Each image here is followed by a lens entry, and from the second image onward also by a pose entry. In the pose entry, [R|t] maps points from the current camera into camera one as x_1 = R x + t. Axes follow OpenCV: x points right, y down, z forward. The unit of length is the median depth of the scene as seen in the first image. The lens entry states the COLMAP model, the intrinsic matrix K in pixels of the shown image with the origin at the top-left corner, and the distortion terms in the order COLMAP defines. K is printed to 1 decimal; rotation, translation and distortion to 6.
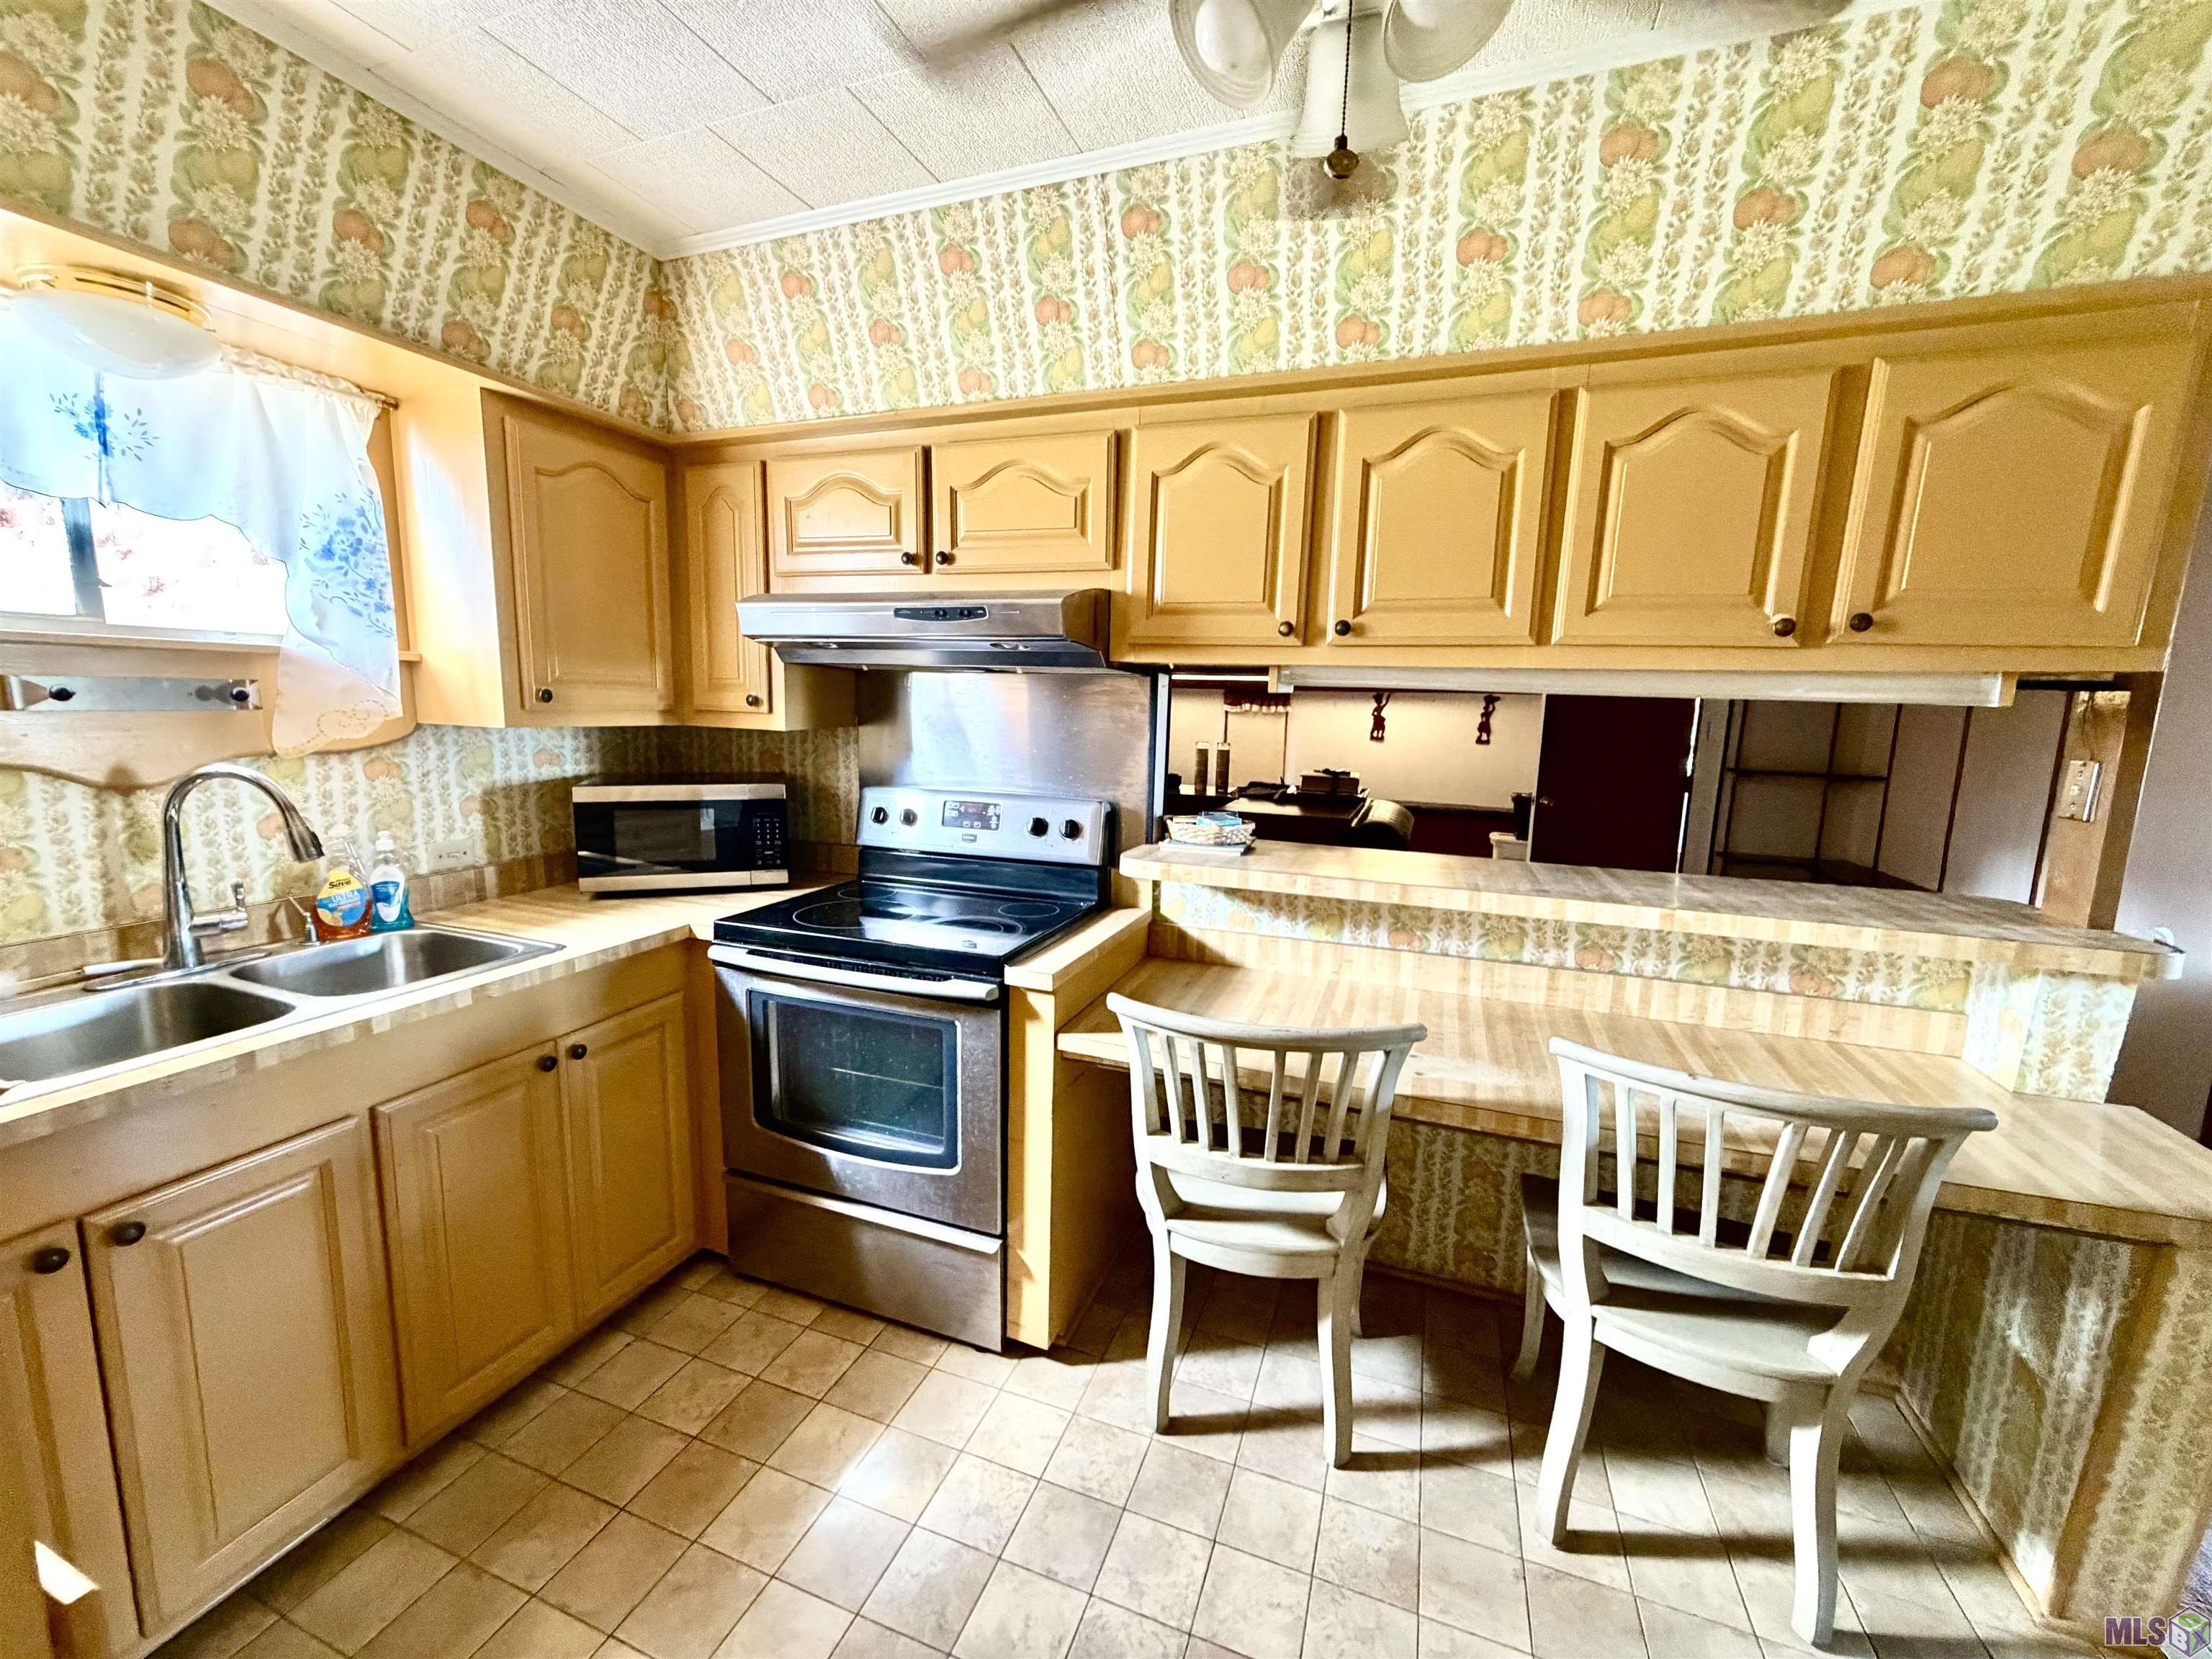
lens RADIAL K [[884.2, 0, 1100.8], [0, 884.2, 826.2], [0, 0, 1]] dist [0.000922, 0.000267]
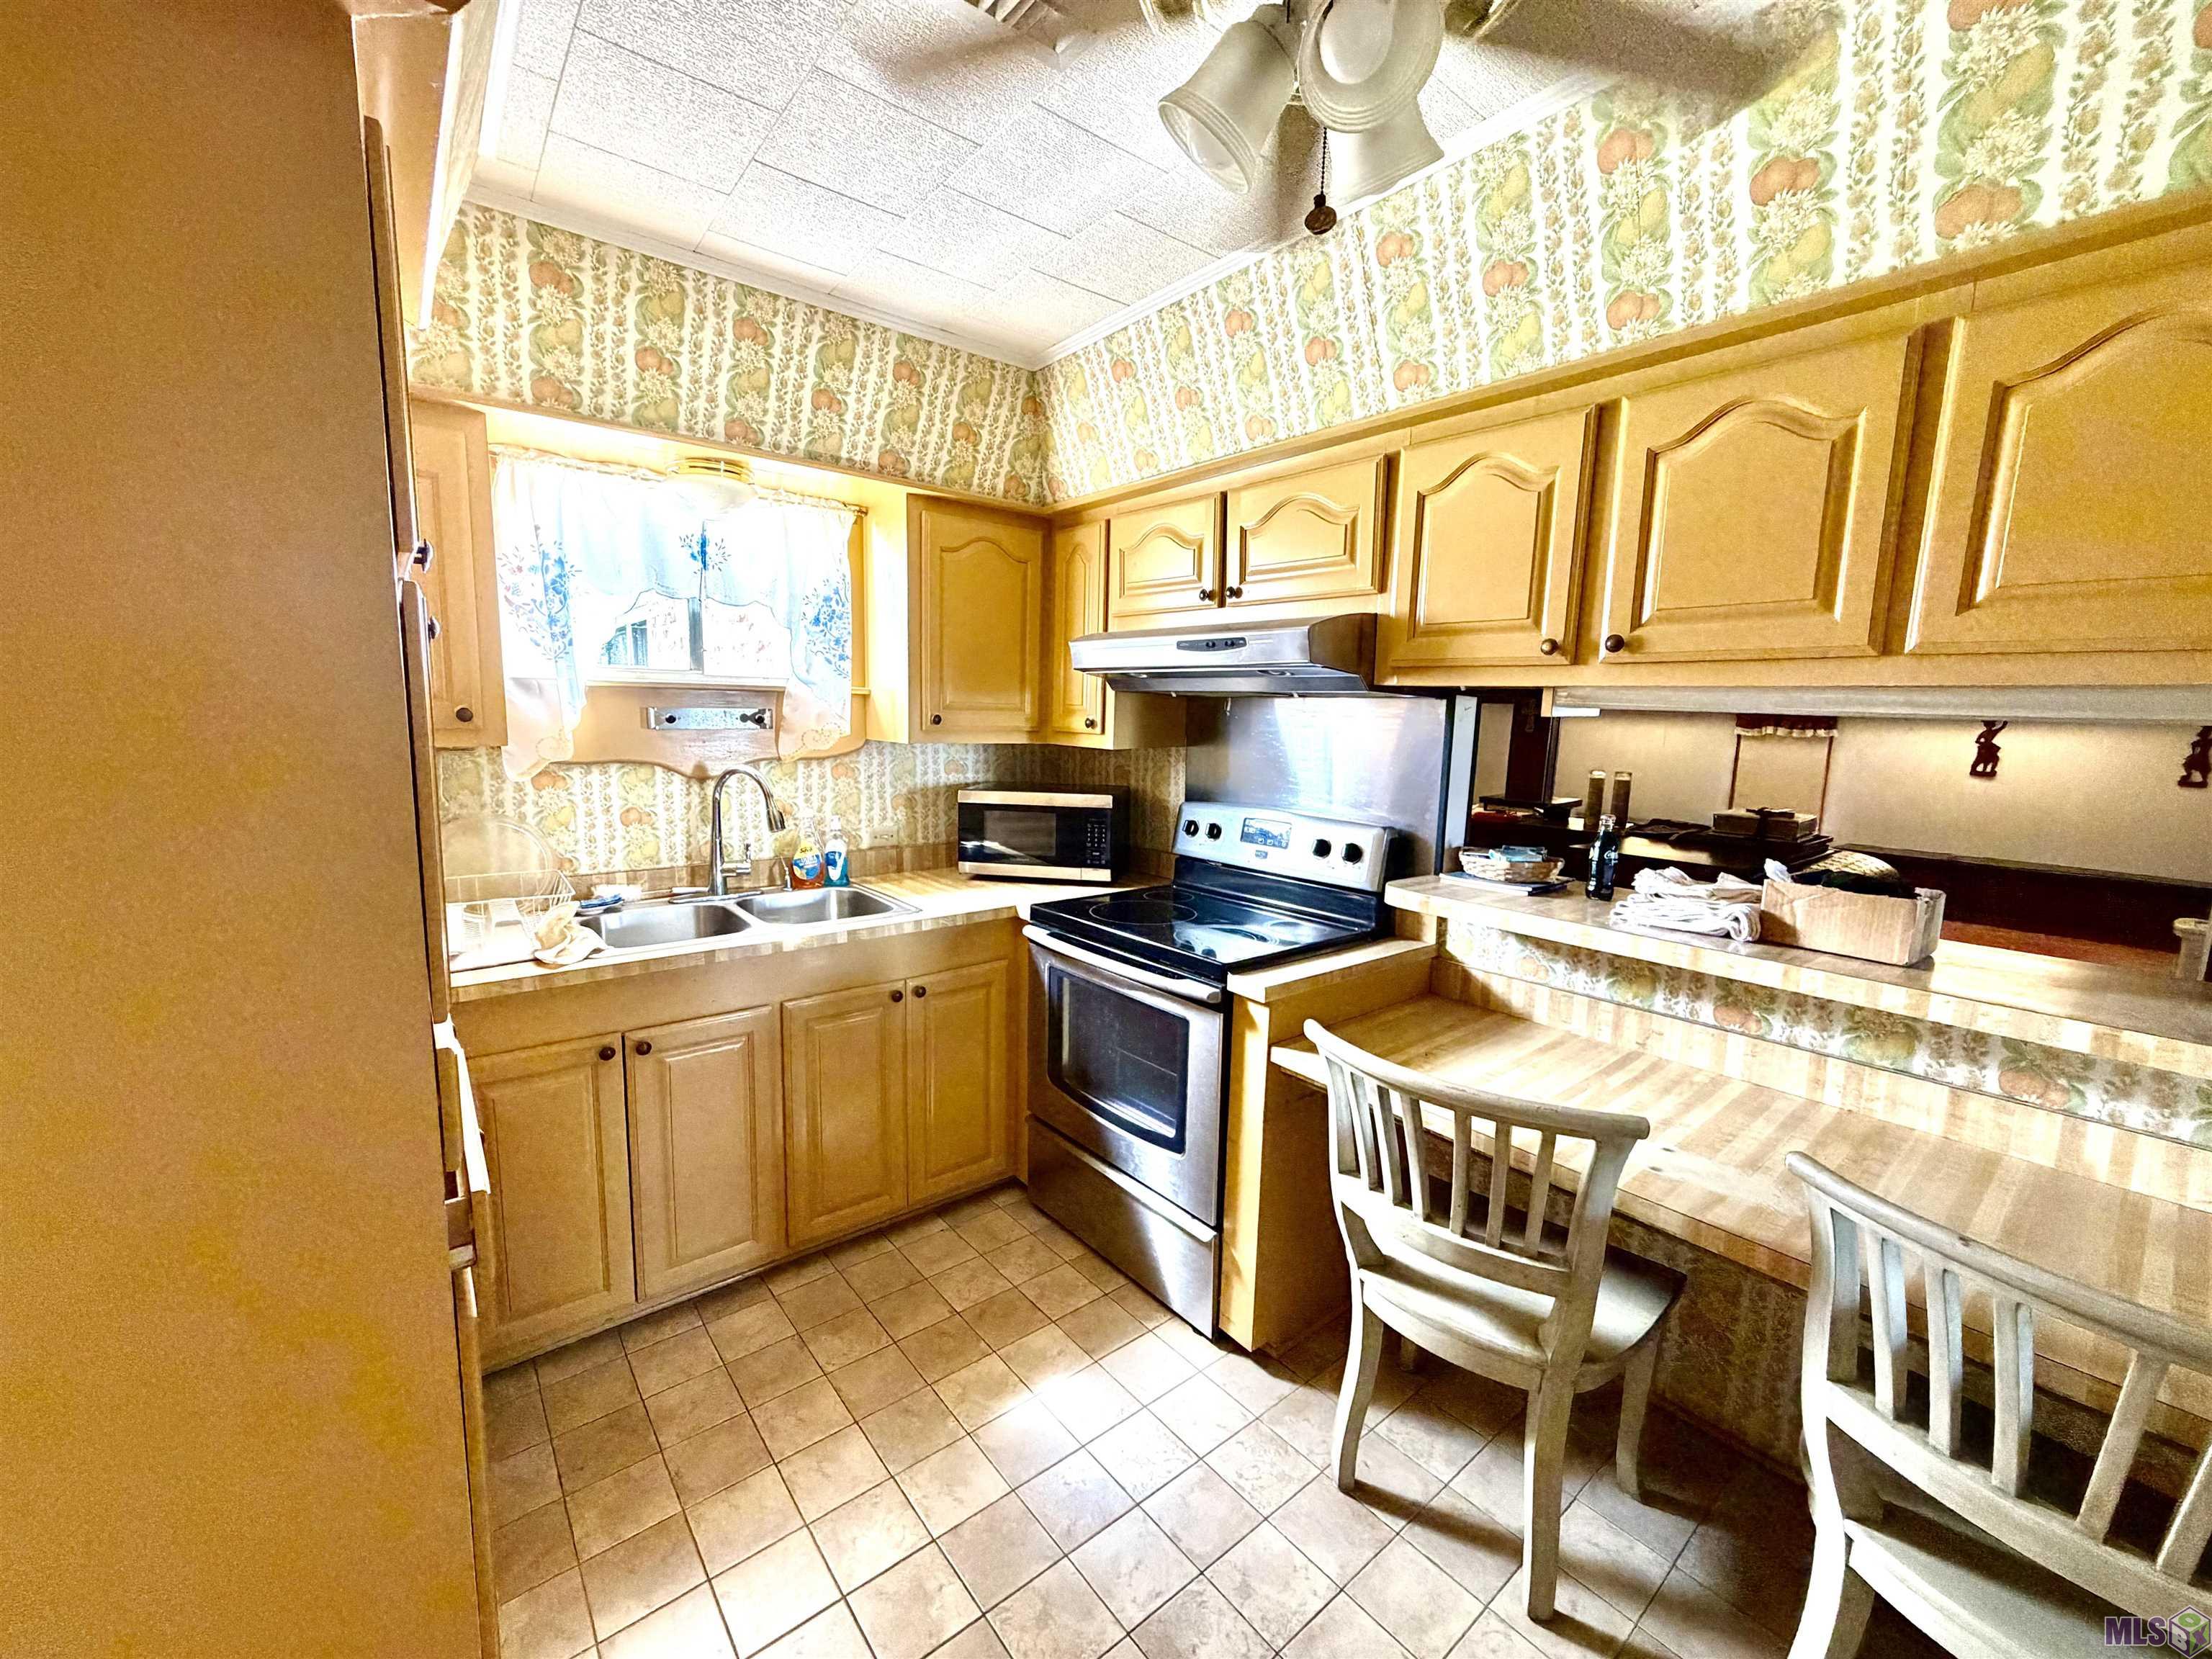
lens RADIAL K [[884.2, 0, 1102.9], [0, 884.2, 825.9], [0, 0, 1]] dist [0.000922, 0.000267]
pose [[0.863367, 0.061258, -0.500844, 0.272520], [-0.072668, 0.997351, -0.003280, -0.004156], [0.499316, 0.039228, 0.865531, -0.004031]]
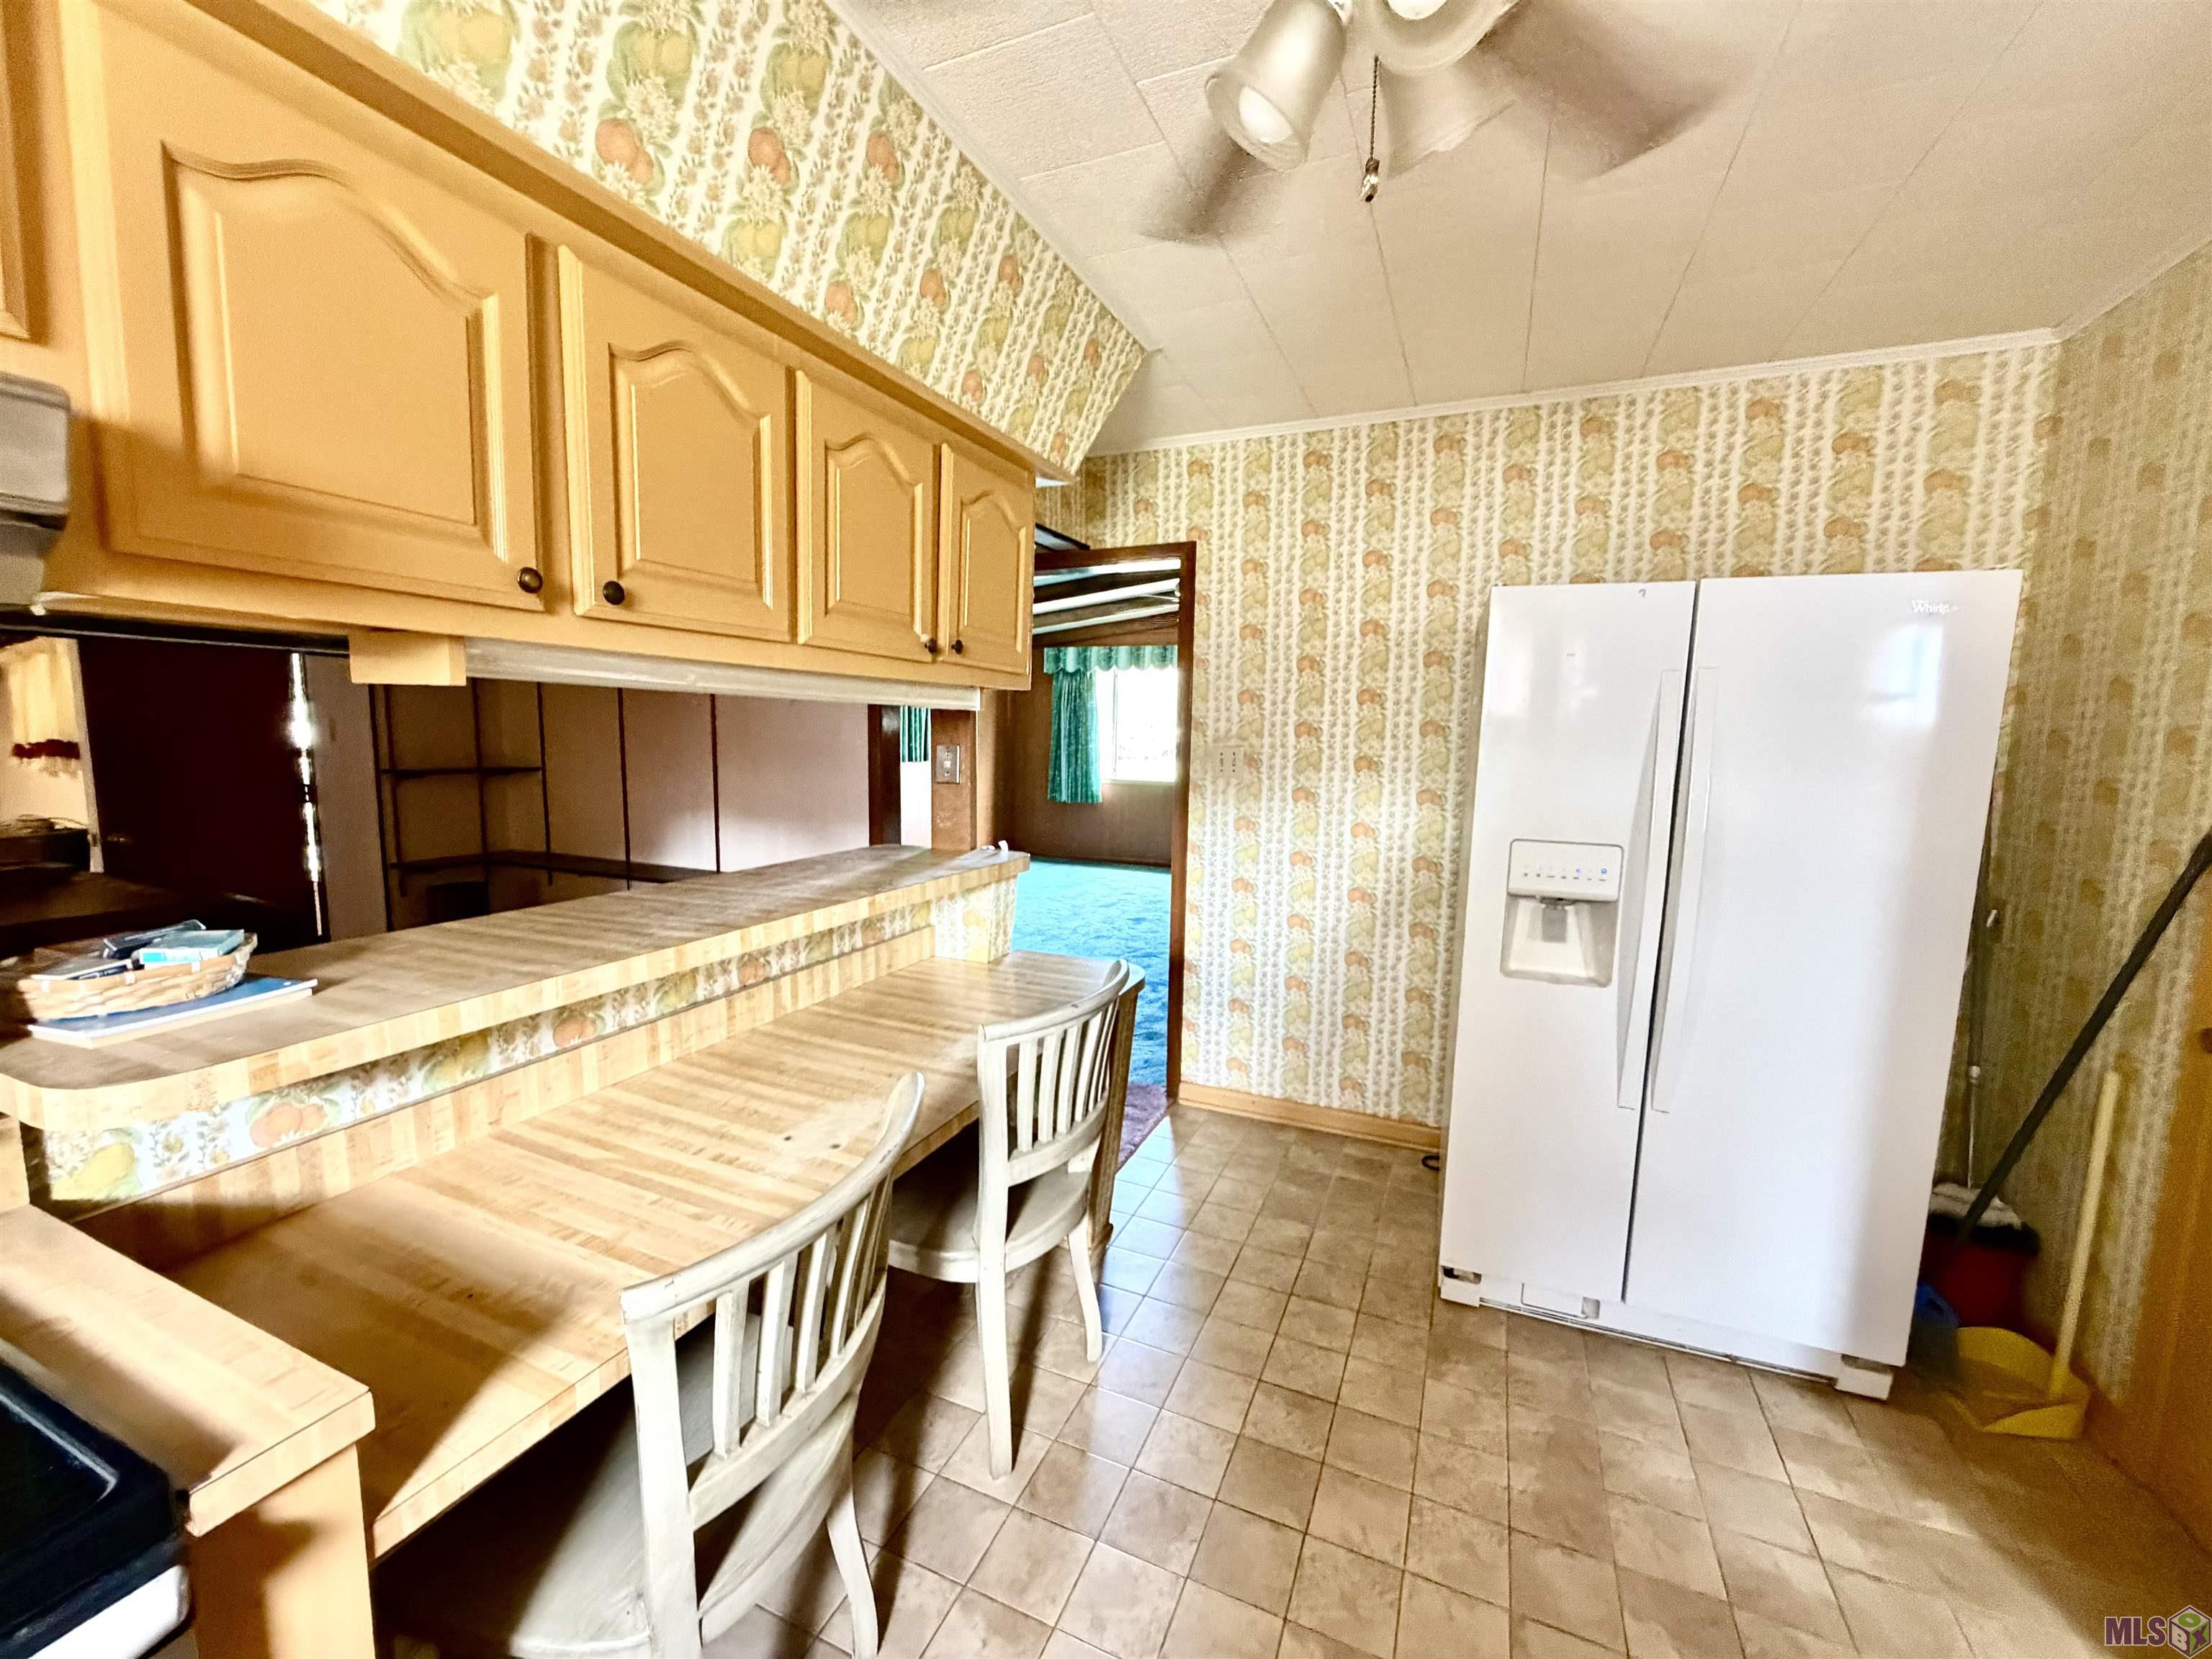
lens RADIAL K [[884.2, 0, 1109.9], [0, 884.2, 828.8], [0, 0, 1]] dist [0.000922, 0.000267]
pose [[0.050953, -0.139717, 0.988880, -0.372419], [0.114696, 0.984433, 0.133179, -0.091904], [-0.992093, 0.106635, 0.066185, 0.577662]]
